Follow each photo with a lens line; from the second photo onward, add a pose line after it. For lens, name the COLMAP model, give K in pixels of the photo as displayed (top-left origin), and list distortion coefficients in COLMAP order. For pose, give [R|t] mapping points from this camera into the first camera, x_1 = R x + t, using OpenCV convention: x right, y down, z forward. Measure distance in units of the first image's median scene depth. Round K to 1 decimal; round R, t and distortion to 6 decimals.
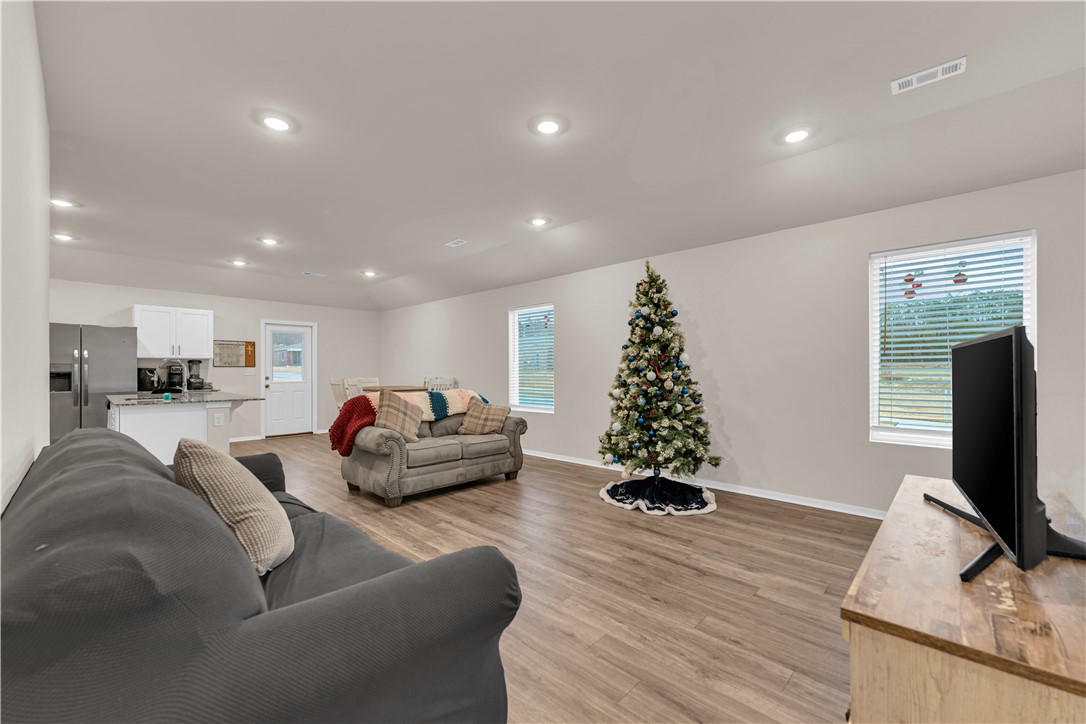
lens RADIAL K [[440.1, 0, 537.2], [0, 440.1, 364.7], [0, 0, 1]] dist [-0.002749, -0.000244]
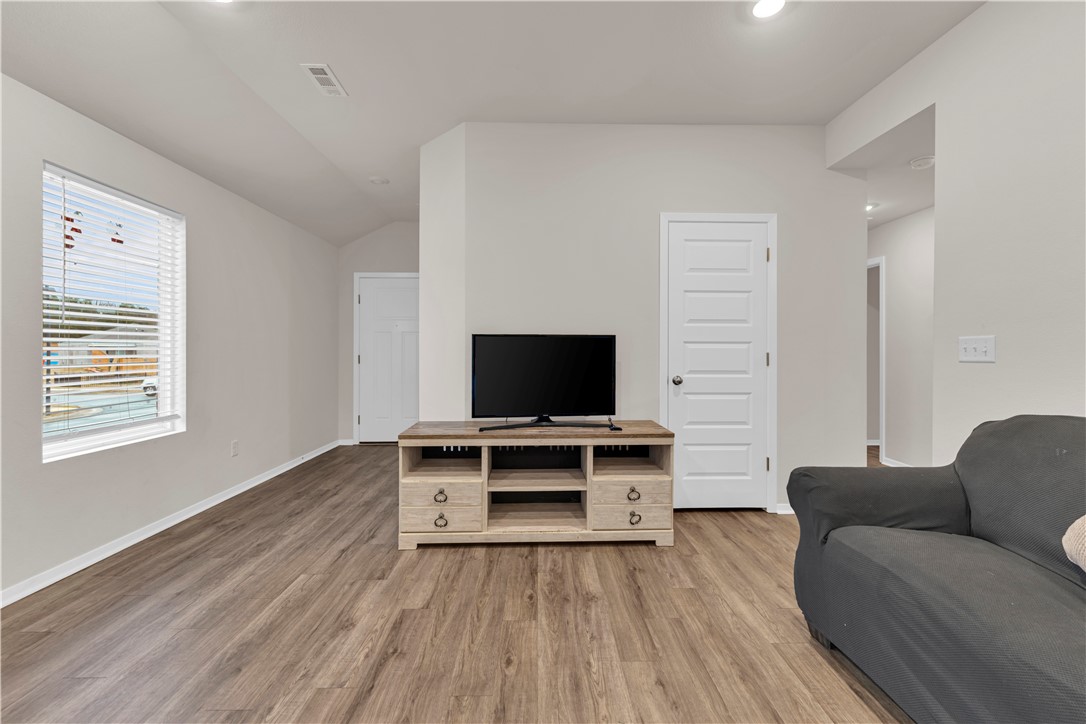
lens RADIAL K [[440.8, 0, 542.5], [0, 440.8, 349.6], [0, 0, 1]] dist [0.001900, 0.000990]
pose [[-0.712408, 0.003161, 0.701758, -0.262467], [-0.009903, 0.999845, -0.014557, 0.022644], [-0.701695, -0.017320, -0.712267, 1.364717]]
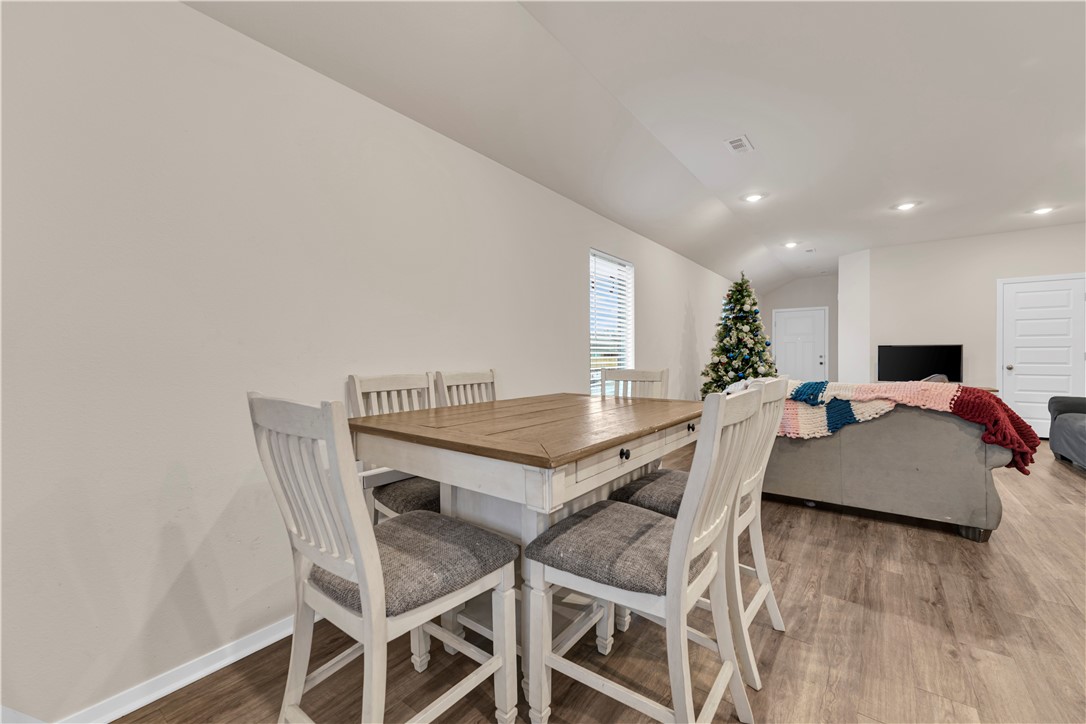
lens RADIAL K [[440.8, 0, 543.9], [0, 440.8, 354.5], [0, 0, 1]] dist [0.001900, 0.000990]
pose [[-0.125133, 0.000573, 0.992140, -1.731194], [-0.009375, 0.999955, -0.001760, 0.047123], [-0.992096, -0.009521, -0.125122, 3.018573]]
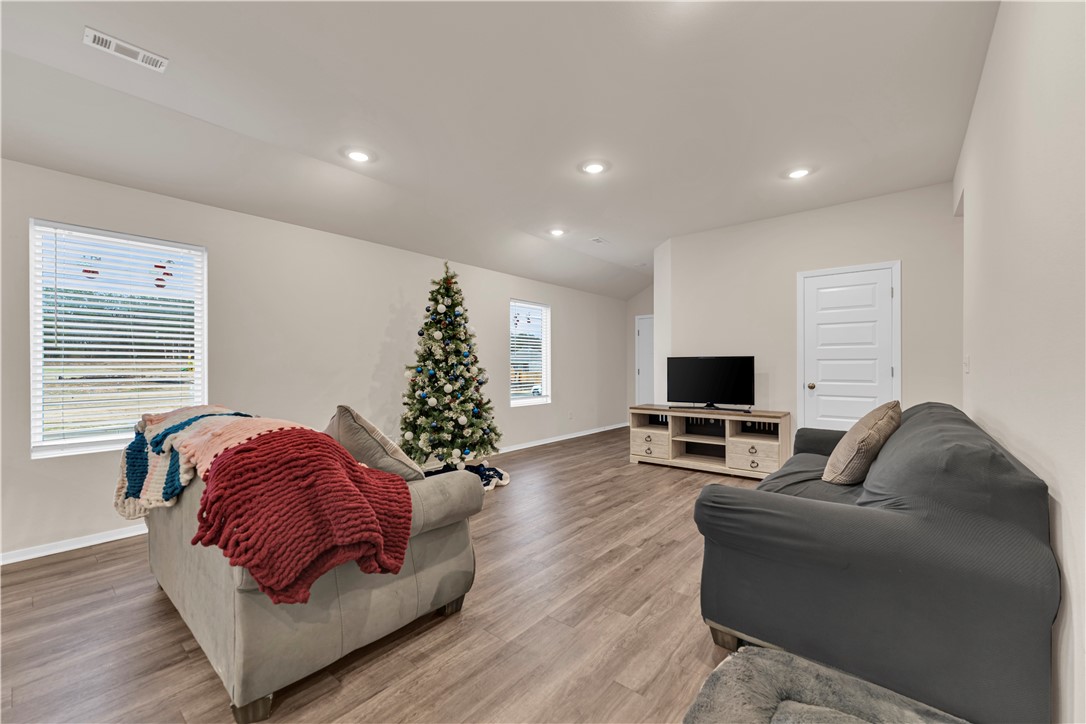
lens RADIAL K [[440.8, 0, 545.0], [0, 440.8, 362.6], [0, 0, 1]] dist [0.001900, 0.000990]
pose [[-0.088759, 0.008765, 0.996015, -1.402249], [-0.011038, 0.999891, -0.009783, 0.021309], [-0.995992, -0.011863, -0.088652, 1.463391]]
